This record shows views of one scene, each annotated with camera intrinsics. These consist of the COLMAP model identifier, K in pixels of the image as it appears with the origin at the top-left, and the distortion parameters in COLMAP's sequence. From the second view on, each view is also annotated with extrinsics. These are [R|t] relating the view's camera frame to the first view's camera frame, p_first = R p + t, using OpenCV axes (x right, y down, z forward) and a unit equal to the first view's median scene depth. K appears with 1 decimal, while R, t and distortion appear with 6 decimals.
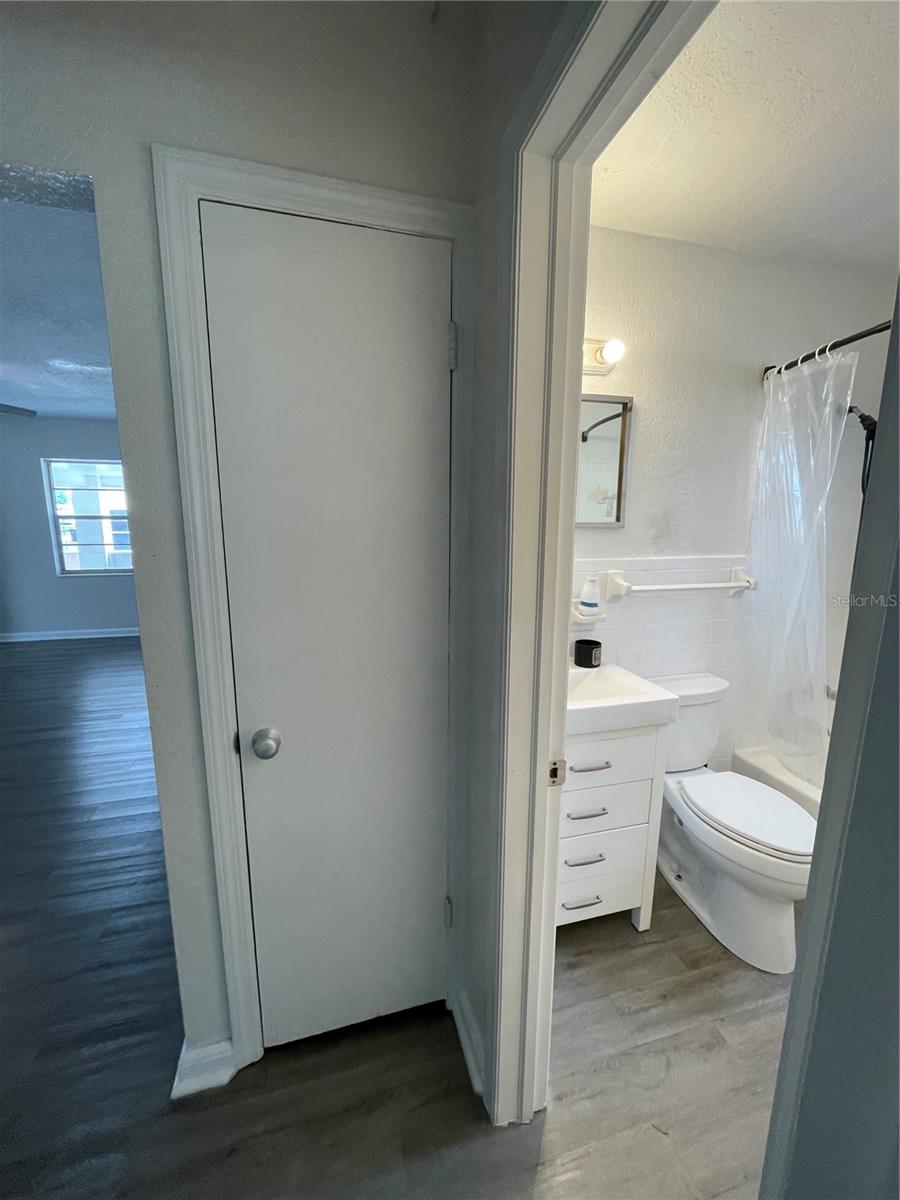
lens RADIAL K [[484.9, 0, 446.4], [0, 484.9, 603.0], [0, 0, 1]] dist [-0.002482, -0.000421]
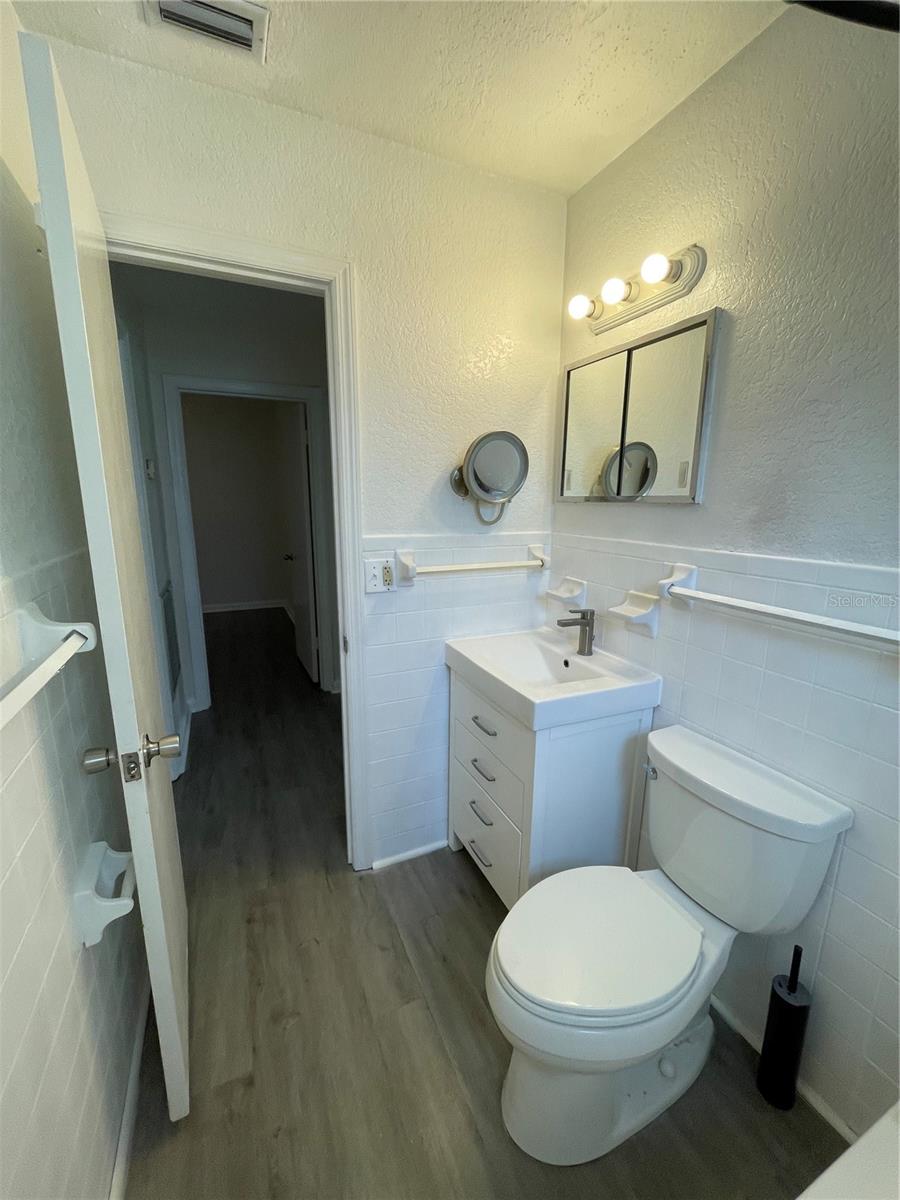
lens RADIAL K [[484.9, 0, 450.2], [0, 484.9, 598.6], [0, 0, 1]] dist [-0.002482, -0.000421]
pose [[0.165128, 0.193773, -0.967050, 1.021050], [-0.179274, 0.970073, 0.163767, -0.075122], [0.969842, 0.146324, 0.194924, 0.553148]]
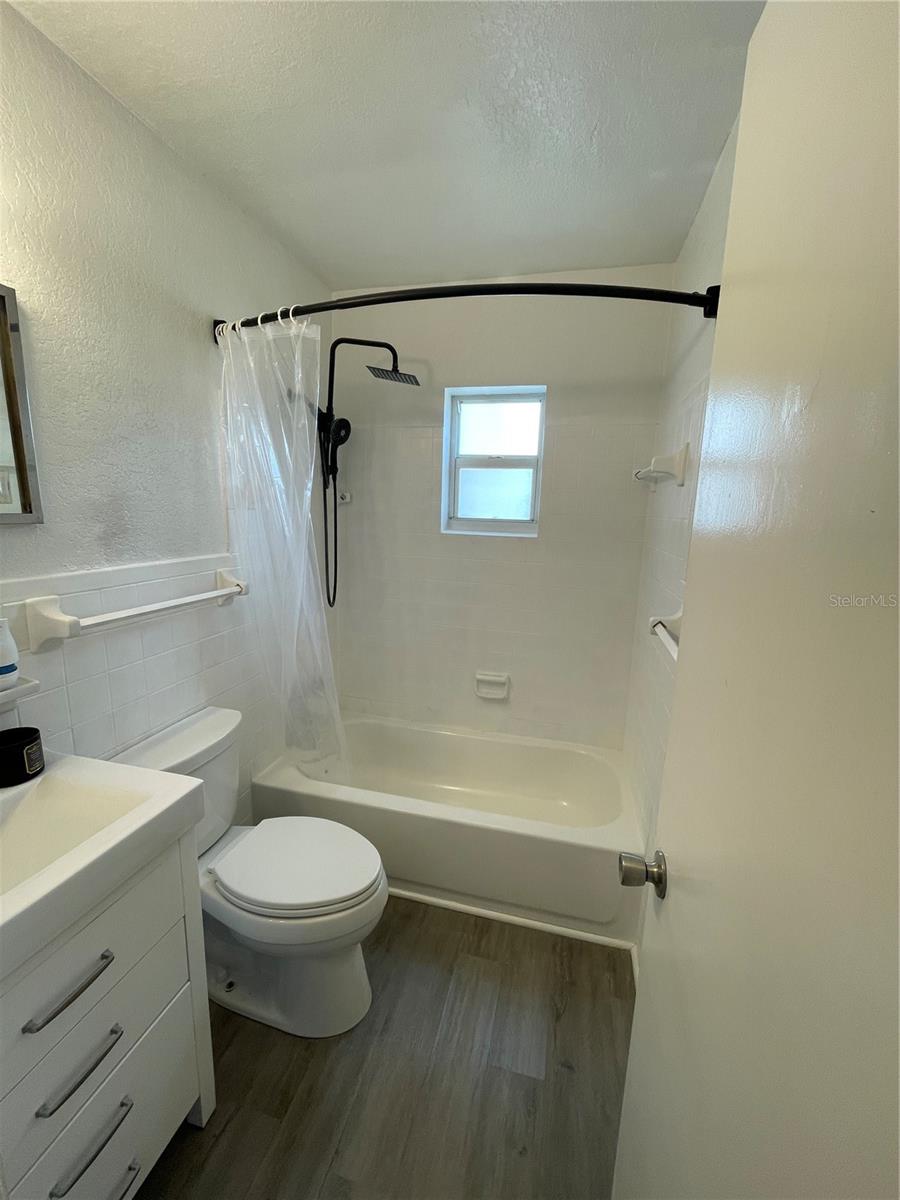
lens RADIAL K [[484.9, 0, 452.3], [0, 484.9, 600.2], [0, 0, 1]] dist [-0.002482, -0.000421]
pose [[0.485828, -0.152135, 0.860713, 0.092297], [0.127865, 0.986512, 0.102198, -0.061564], [-0.864651, 0.060405, 0.498728, 0.294696]]
